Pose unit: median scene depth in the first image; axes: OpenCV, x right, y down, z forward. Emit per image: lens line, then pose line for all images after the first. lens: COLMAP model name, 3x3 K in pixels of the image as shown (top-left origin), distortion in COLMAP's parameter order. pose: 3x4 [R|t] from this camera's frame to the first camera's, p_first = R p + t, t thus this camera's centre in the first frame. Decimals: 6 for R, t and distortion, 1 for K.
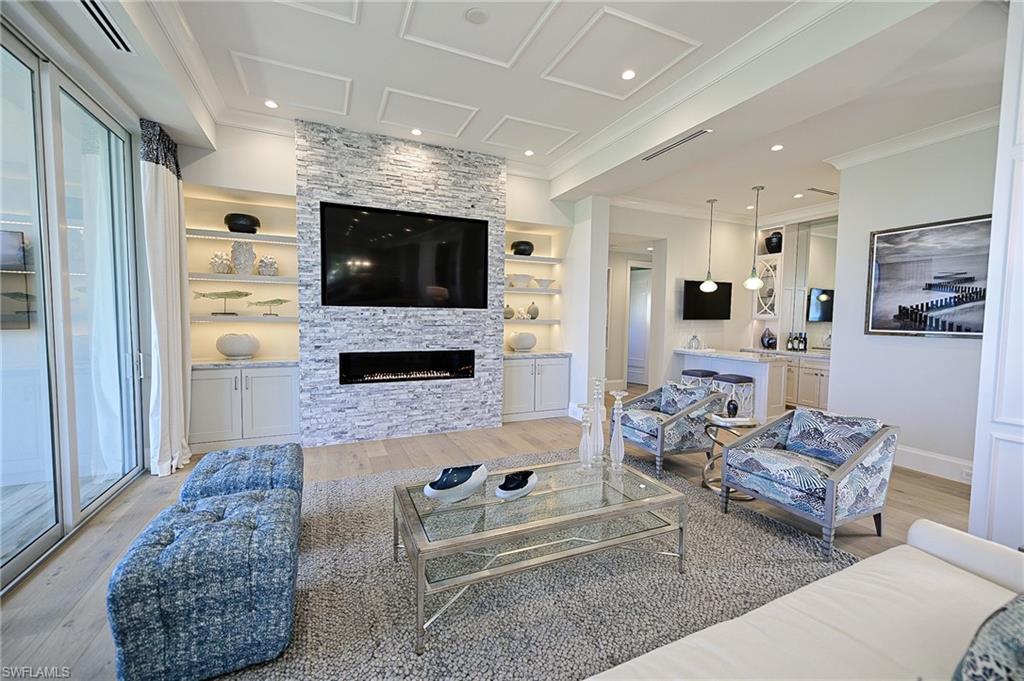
lens RADIAL K [[428.5, 0, 514.8], [0, 428.5, 341.7], [0, 0, 1]] dist [0.011675, 0.000007]
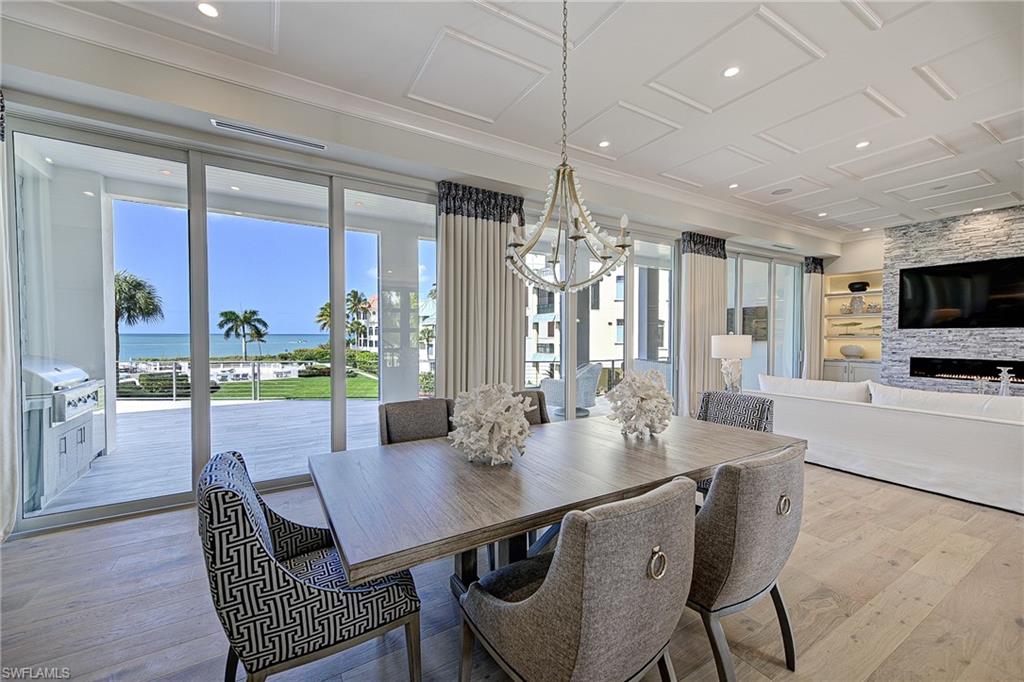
lens RADIAL K [[404.9, 0, 509.5], [0, 404.9, 347.0], [0, 0, 1]] dist [0.013595, -0.000045]
pose [[0.115127, 0.019406, -0.993161, 0.973134], [-0.053964, 0.998455, 0.013253, 0.049140], [0.991884, 0.052069, 0.115997, -0.709842]]
